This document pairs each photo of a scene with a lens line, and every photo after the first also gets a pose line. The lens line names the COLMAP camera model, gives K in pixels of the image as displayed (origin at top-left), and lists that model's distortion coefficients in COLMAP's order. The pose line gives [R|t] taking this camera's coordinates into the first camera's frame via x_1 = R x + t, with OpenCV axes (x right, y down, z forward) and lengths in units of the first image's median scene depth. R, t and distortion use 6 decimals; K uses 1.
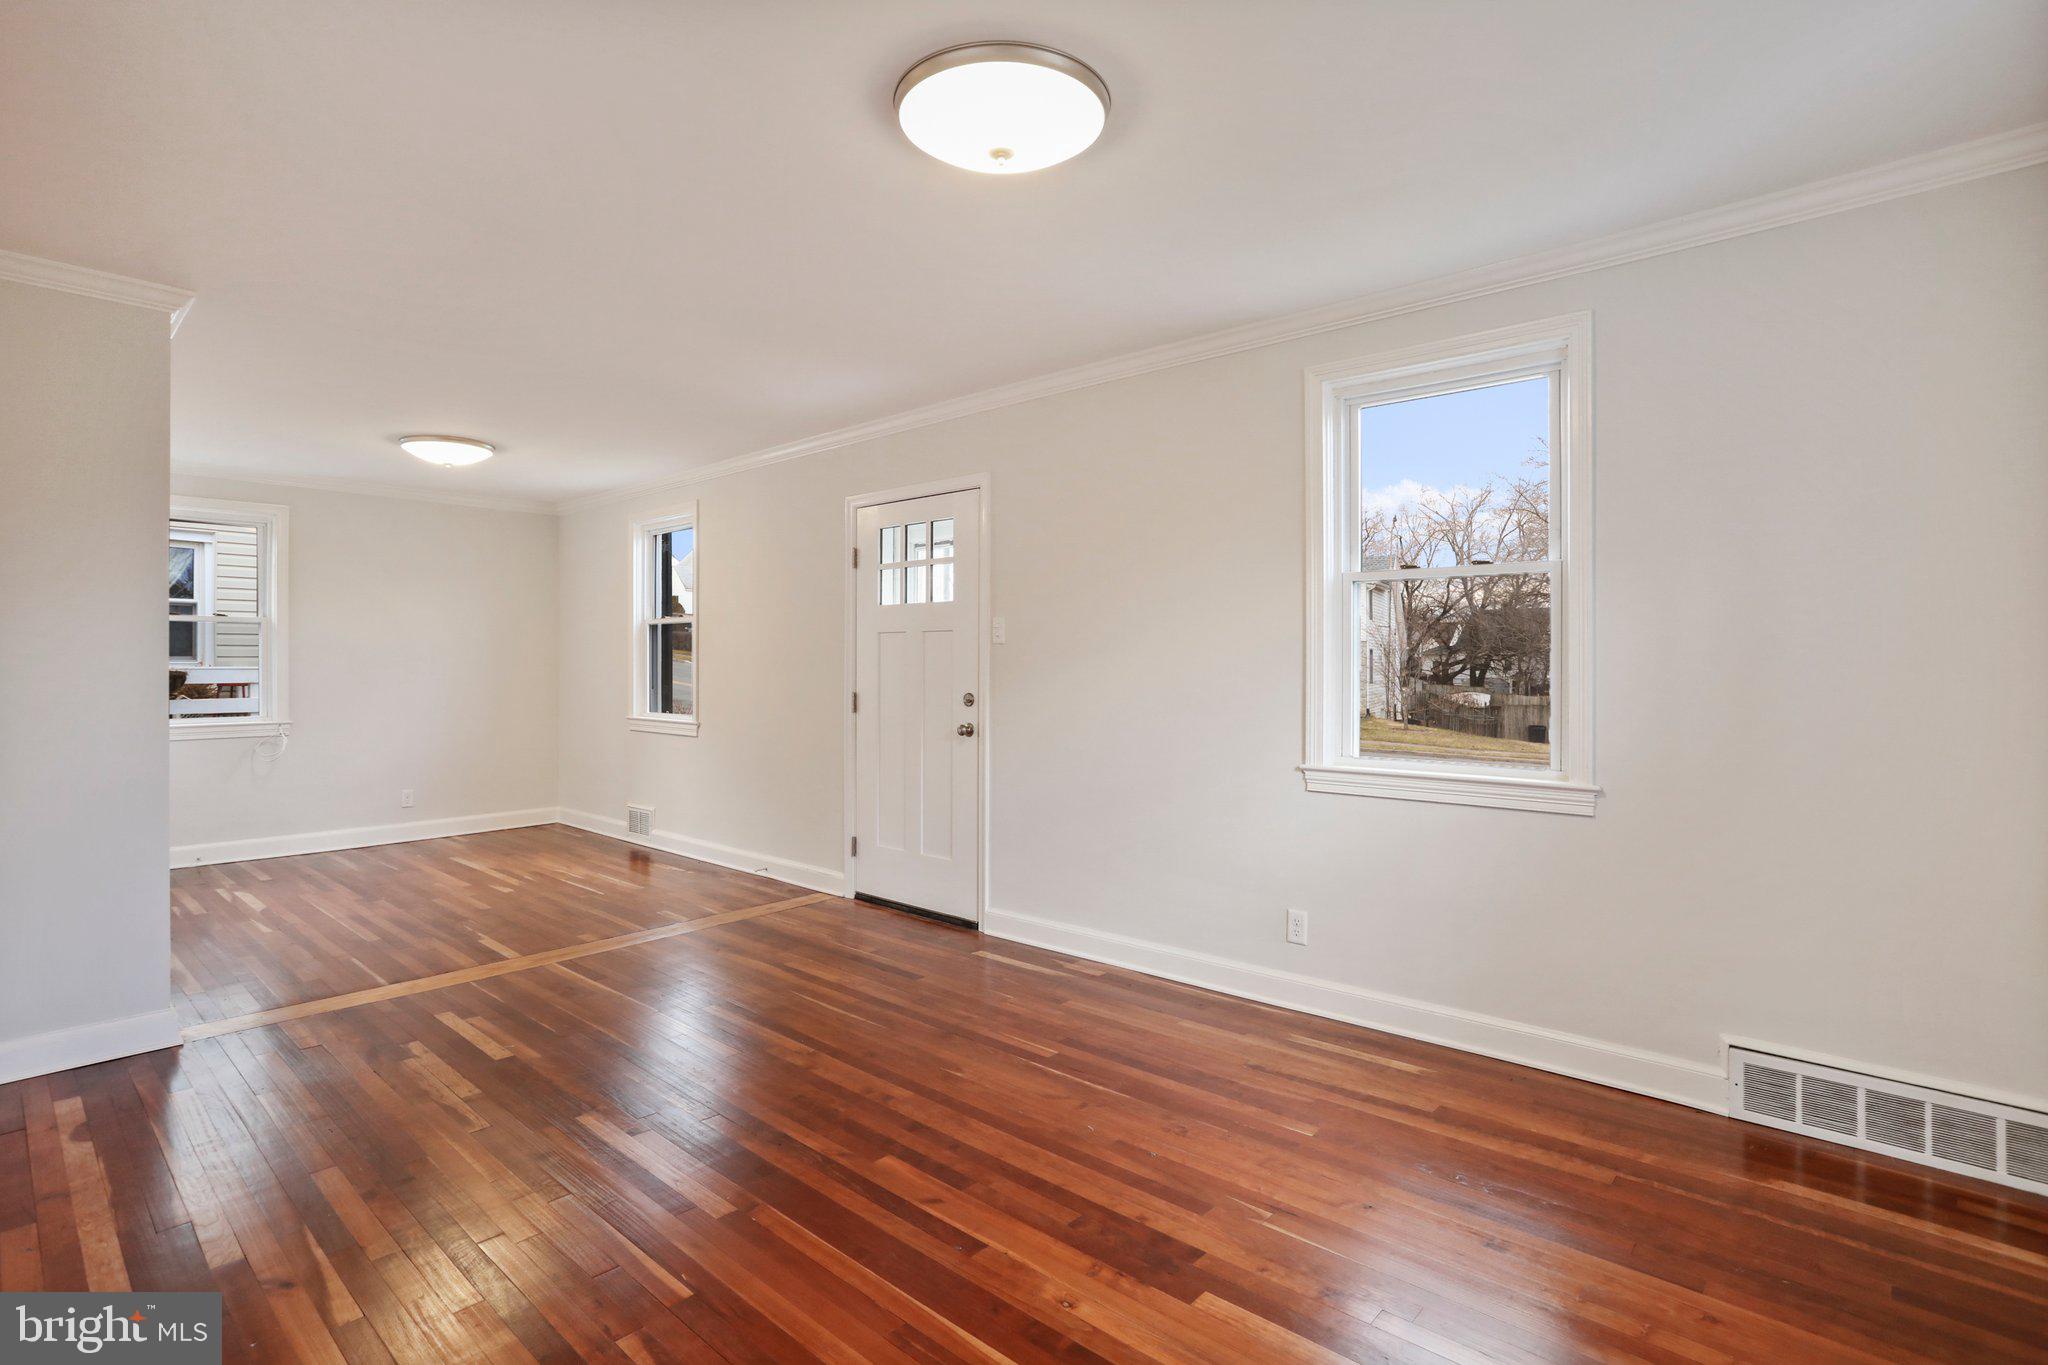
lens RADIAL K [[1005.1, 0, 1037.6], [0, 1005.1, 681.1], [0, 0, 1]] dist [-0.046436, 0.021903]
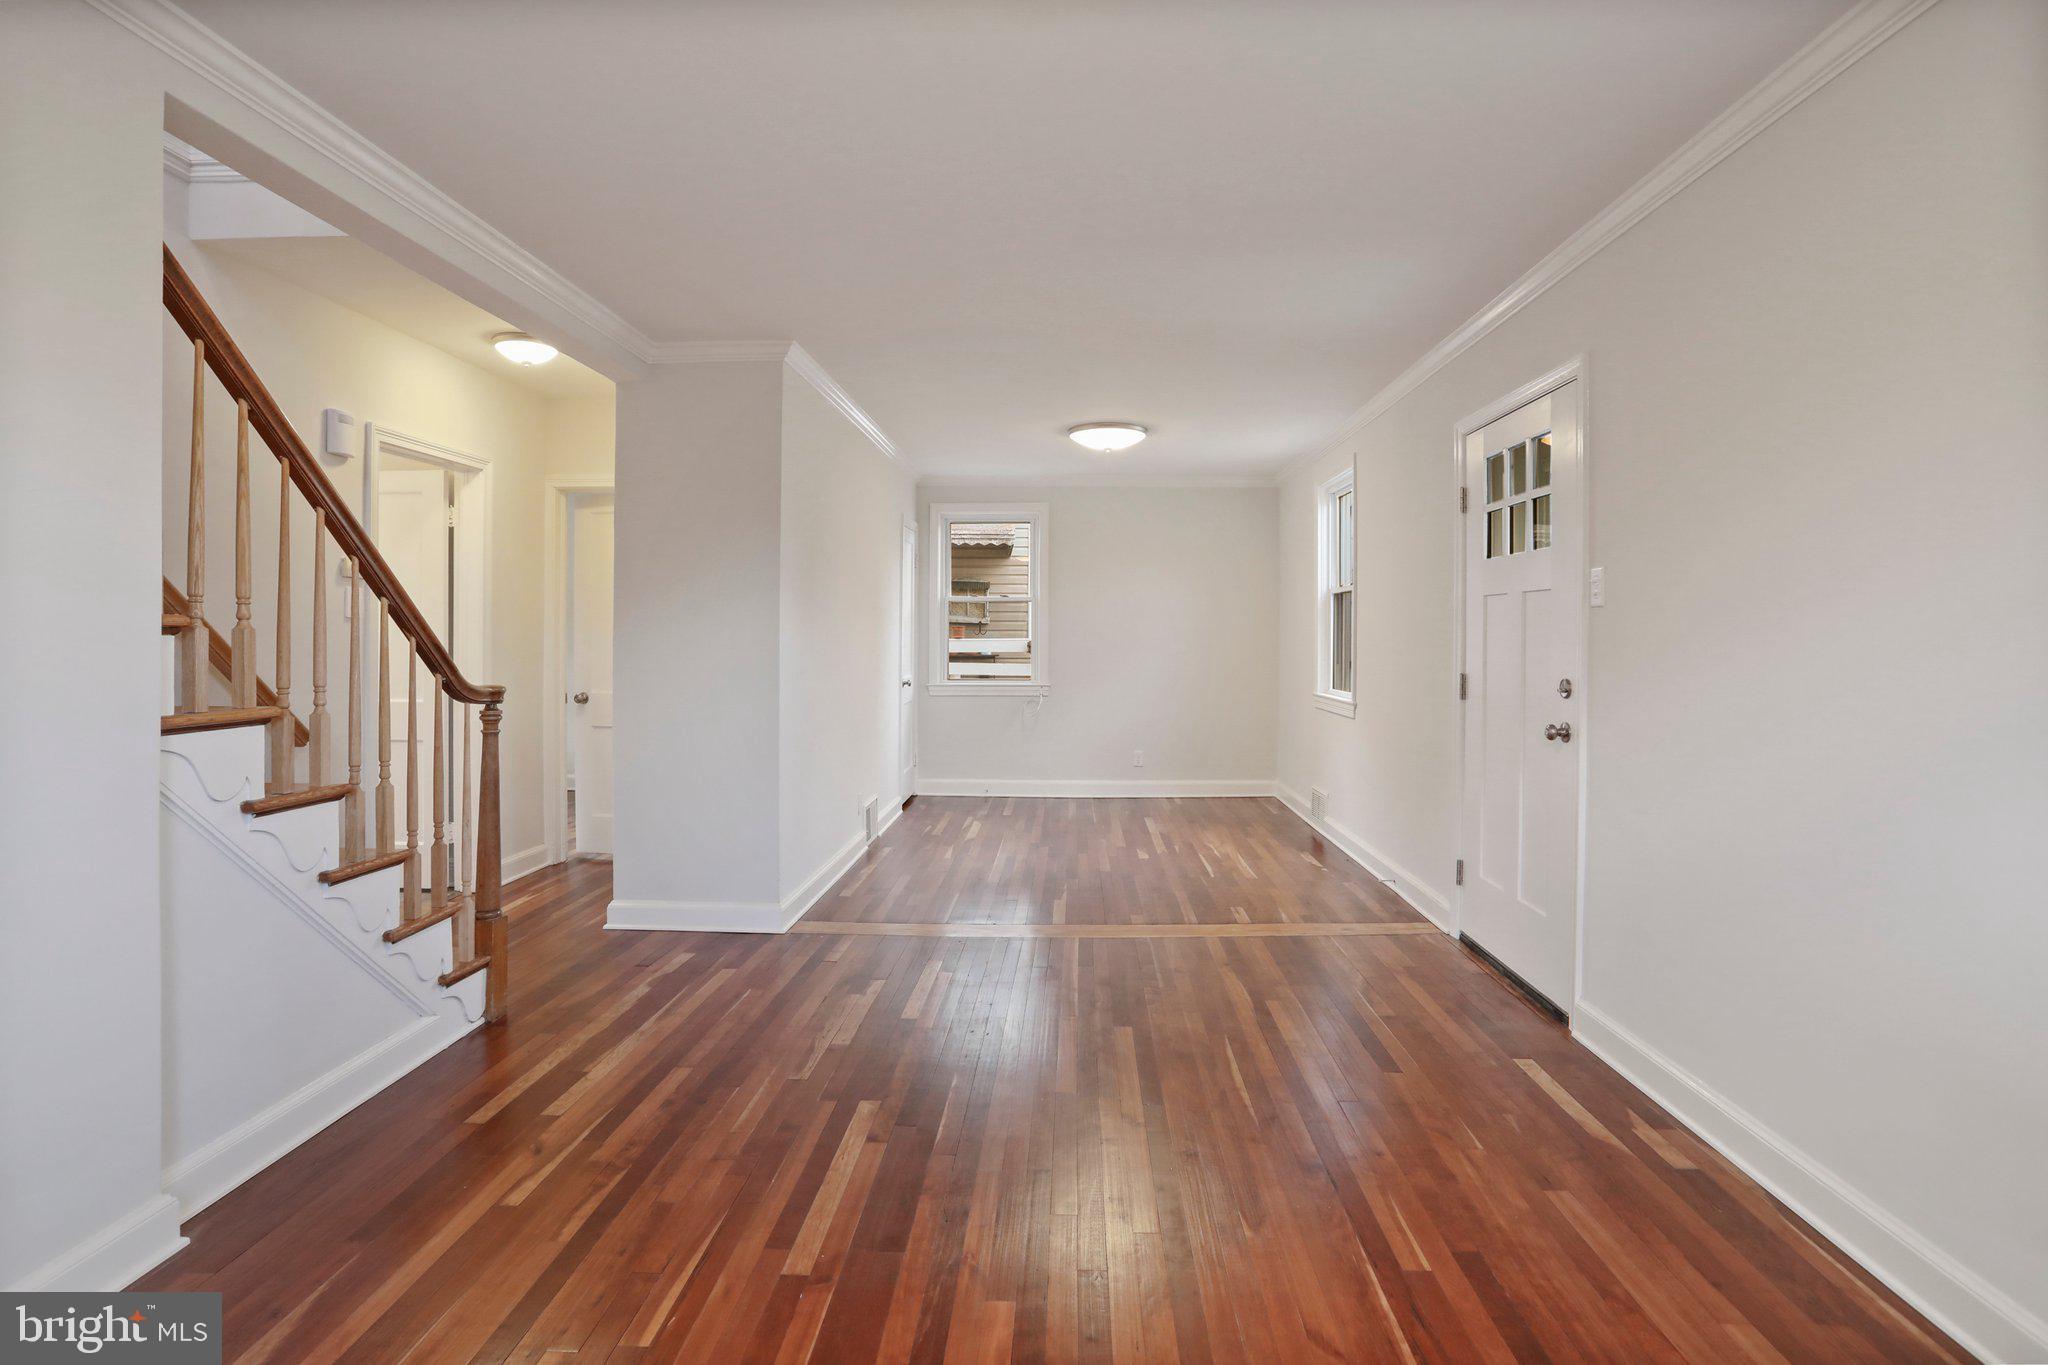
lens RADIAL K [[1005.1, 0, 1036.7], [0, 1005.1, 634.9], [0, 0, 1]] dist [-0.046436, 0.021903]
pose [[0.638751, 0.001459, -0.769413, 0.281762], [-0.018251, 0.999746, -0.013256, -0.003171], [0.769197, 0.022510, 0.638615, 0.360434]]
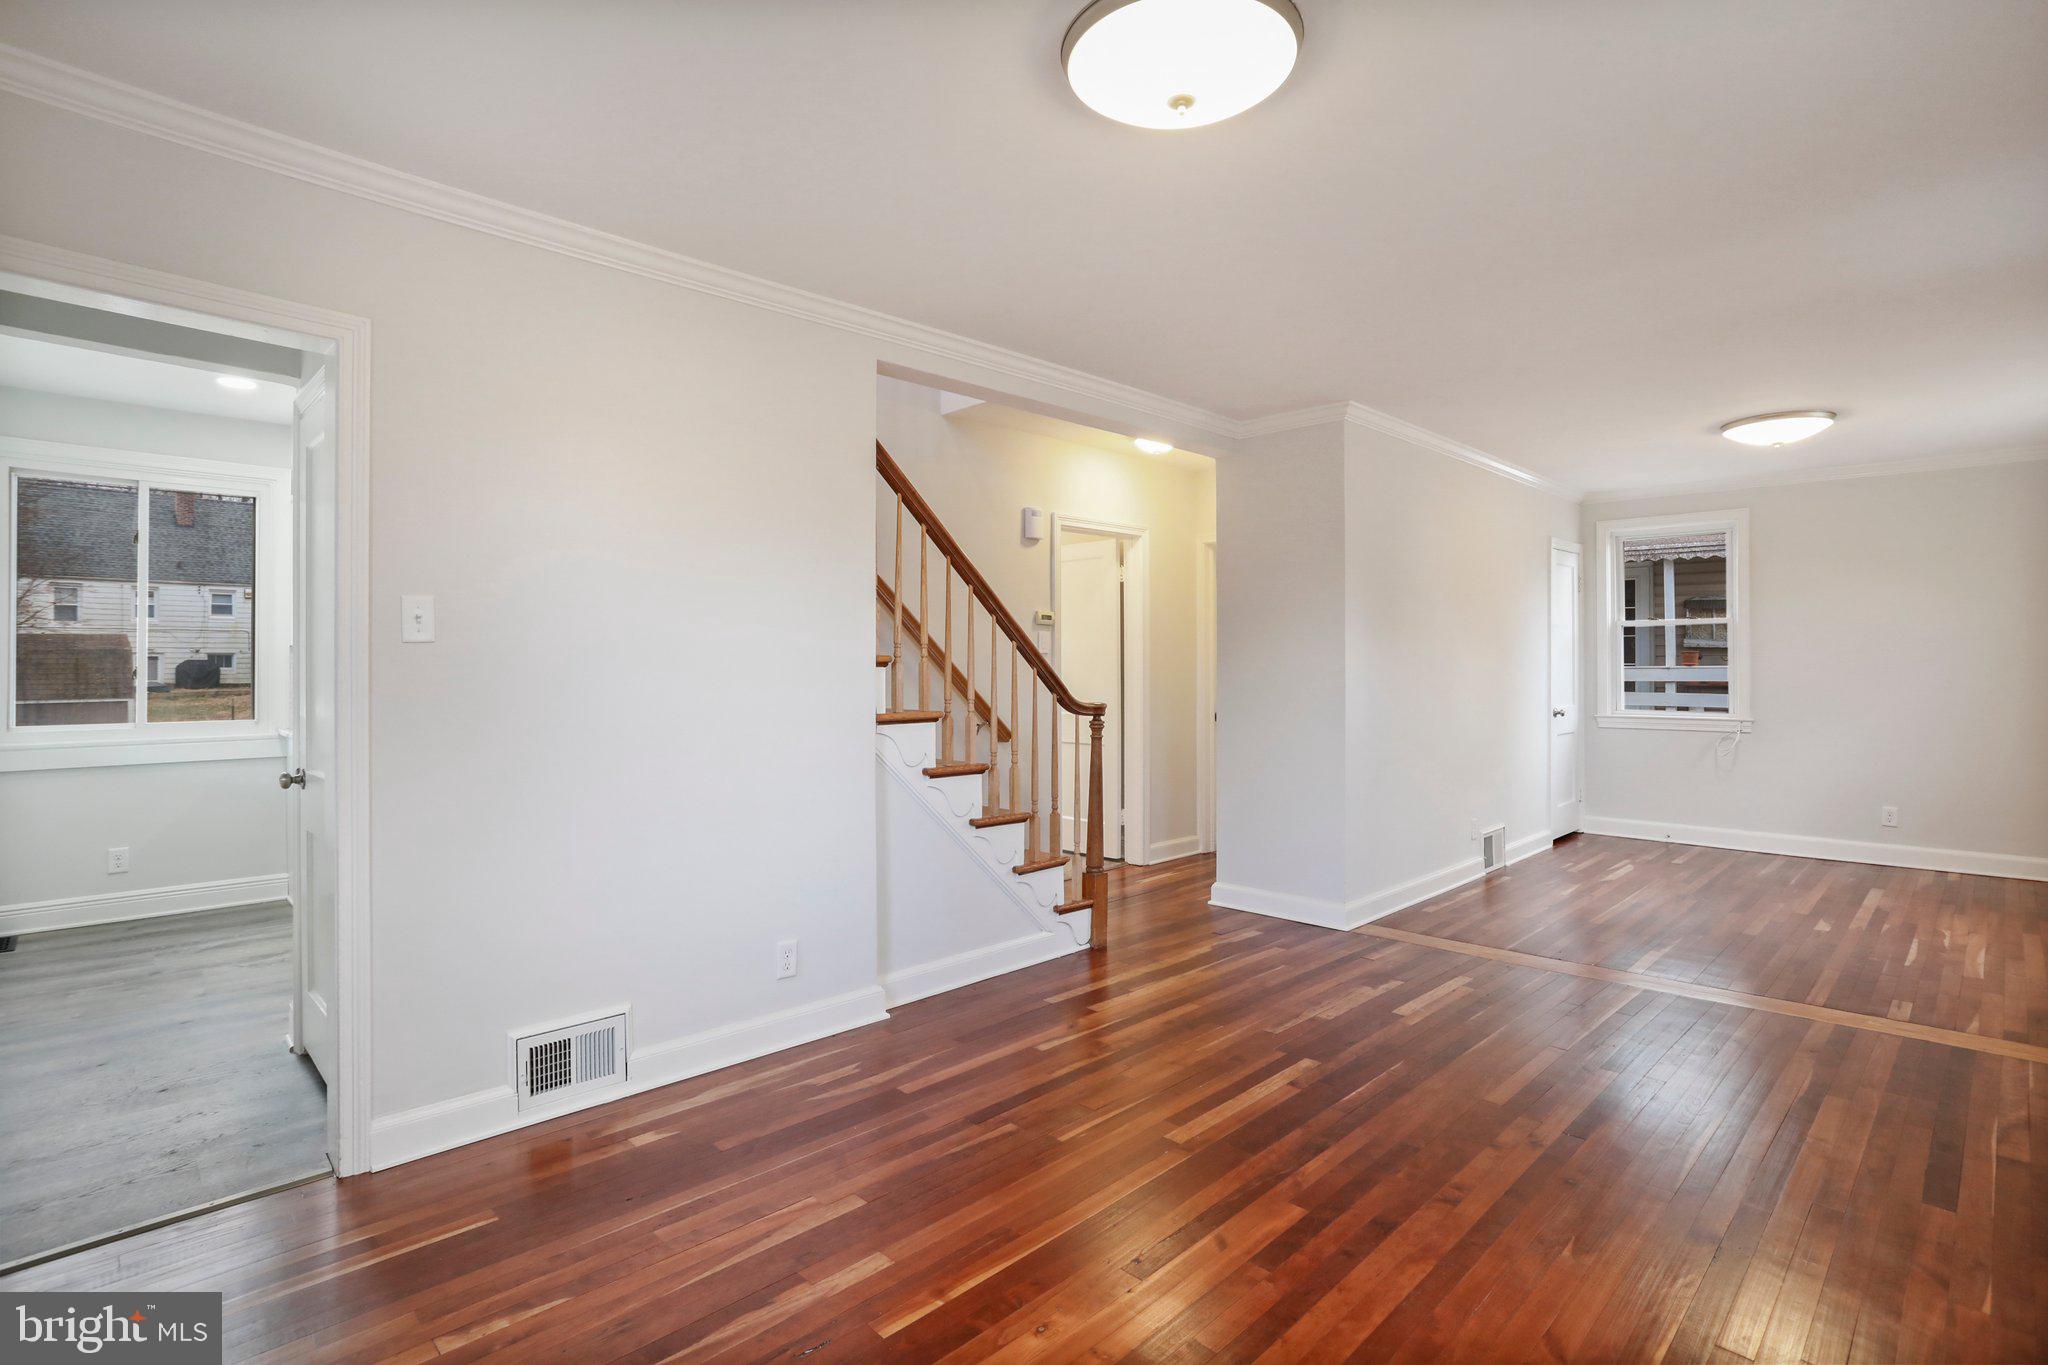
lens RADIAL K [[1005.1, 0, 1032.2], [0, 1005.1, 667.3], [0, 0, 1]] dist [-0.046436, 0.021903]
pose [[-0.053330, 0.005542, -0.998562, 0.505586], [-0.017789, 0.999821, 0.006499, -0.010228], [0.998418, 0.018110, -0.053222, 0.530071]]
